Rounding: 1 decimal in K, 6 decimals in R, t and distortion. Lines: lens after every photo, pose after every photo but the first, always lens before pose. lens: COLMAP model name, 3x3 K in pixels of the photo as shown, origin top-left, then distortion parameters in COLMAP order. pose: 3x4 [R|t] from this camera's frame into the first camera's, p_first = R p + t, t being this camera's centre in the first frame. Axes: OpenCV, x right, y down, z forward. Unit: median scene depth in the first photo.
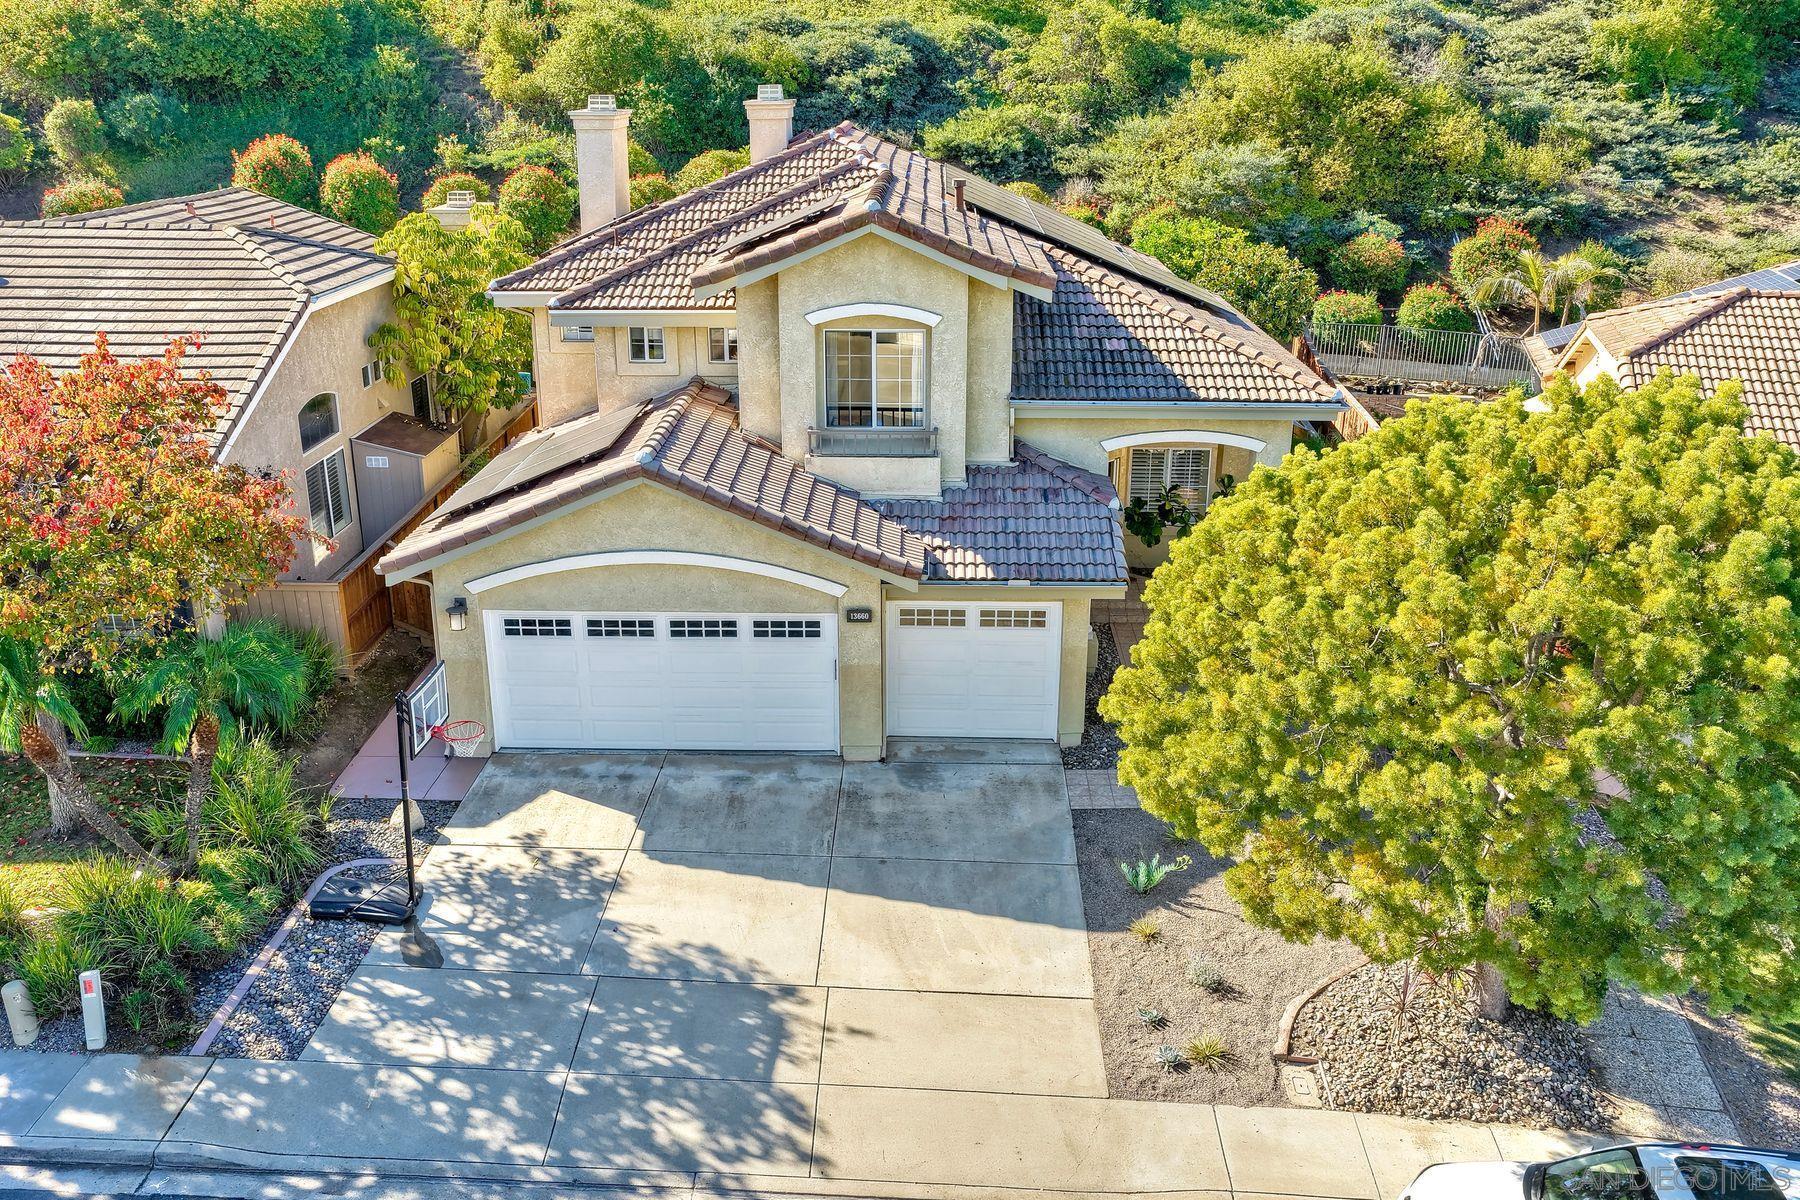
lens RADIAL K [[1499.8, 0, 894.2], [0, 1499.8, 595.1], [0, 0, 1]] dist [-0.003131, 0.031280]
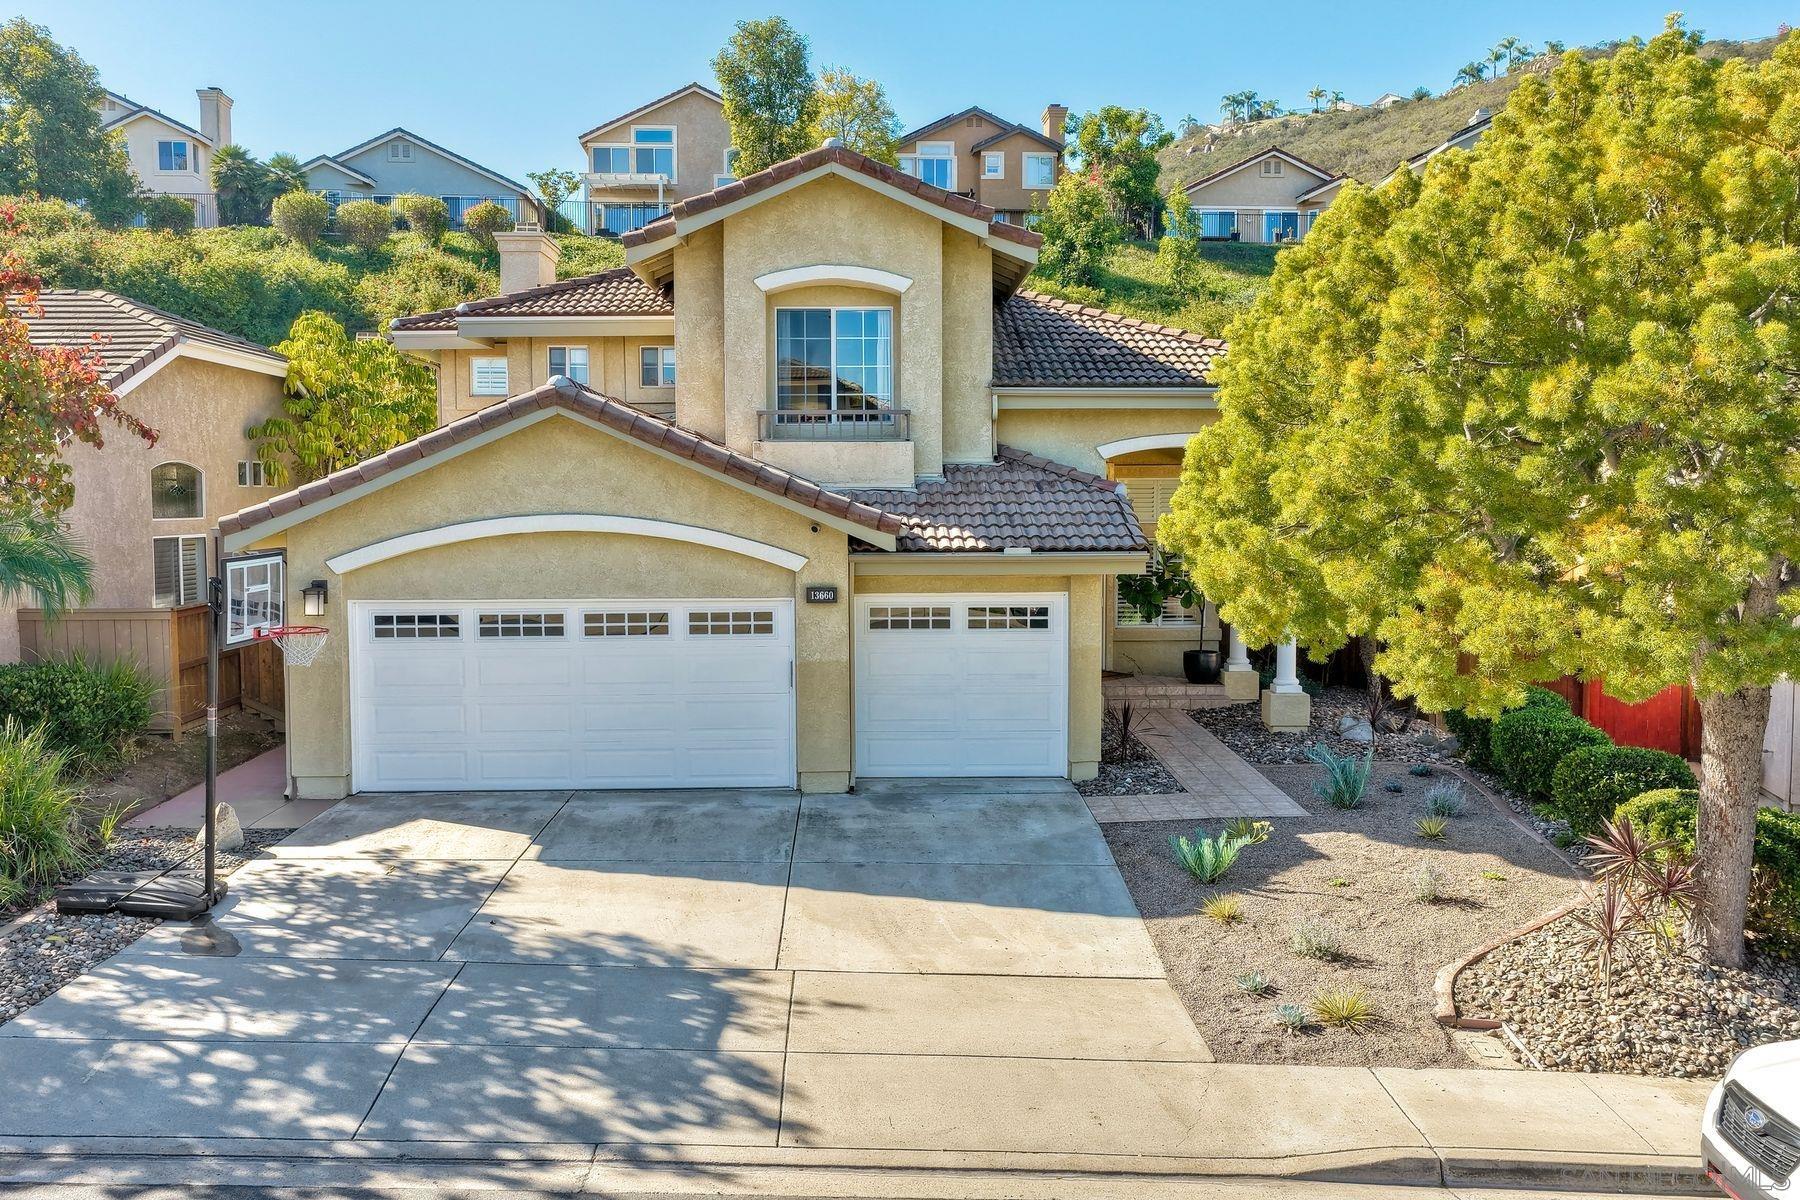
lens RADIAL K [[1499.8, 0, 894.2], [0, 1499.8, 595.1], [0, 0, 1]] dist [-0.003131, 0.031280]
pose [[0.998537, -0.006666, 0.053666, -0.030815], [0.020726, 0.963770, -0.265928, 0.254191], [-0.049949, 0.266651, 0.962498, 0.244720]]
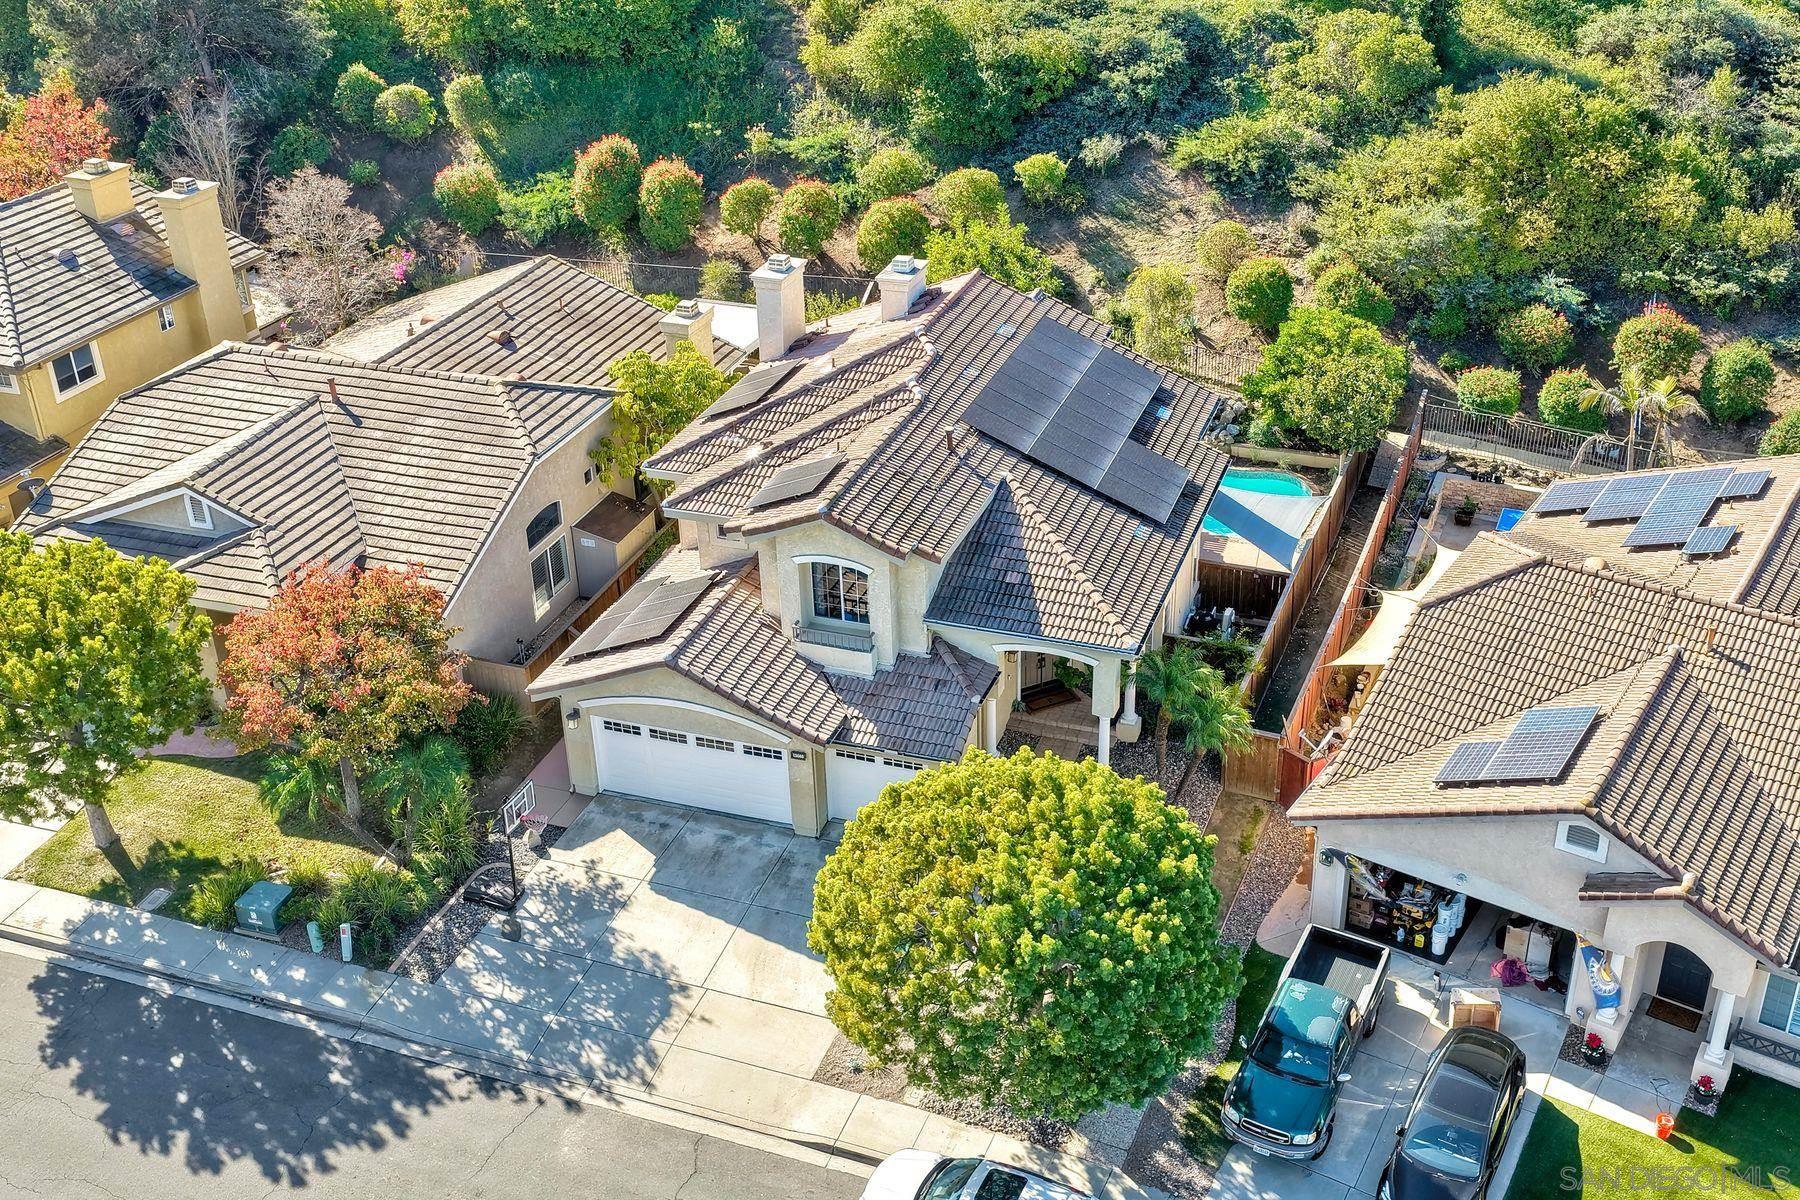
lens RADIAL K [[1800.7, 0, 1014.9], [0, 1800.7, 554.4], [0, 0, 1]] dist [0.006869, 0.002973]
pose [[0.965113, 0.123182, -0.231049, 0.691862], [-0.089831, 0.984640, 0.149717, -0.567019], [0.245943, -0.123738, 0.961354, -0.867947]]
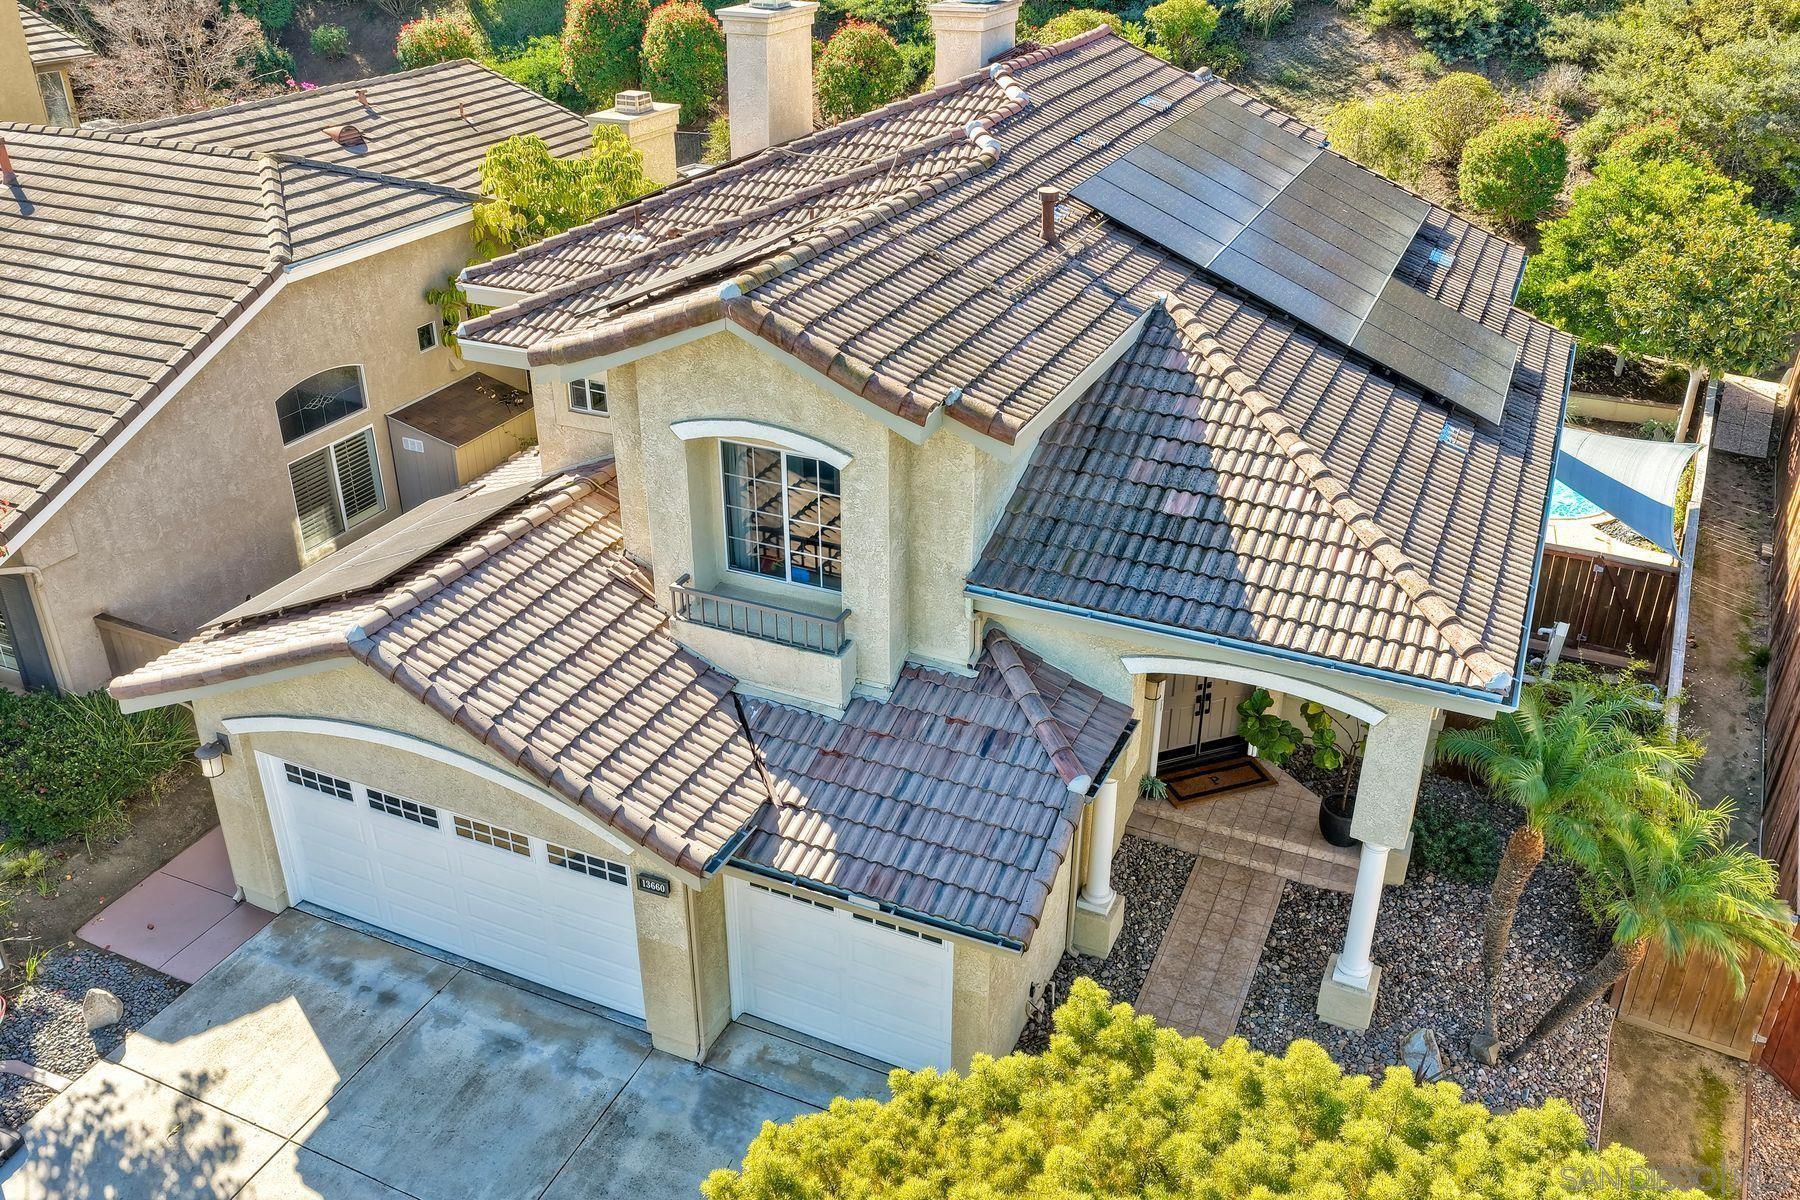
lens RADIAL K [[1499.8, 0, 894.2], [0, 1499.8, 595.1], [0, 0, 1]] dist [-0.003131, 0.031280]
pose [[0.922186, 0.180154, -0.342223, 0.324095], [-0.131172, 0.978126, 0.161440, -0.269955], [0.363821, -0.103988, 0.925646, 0.456024]]
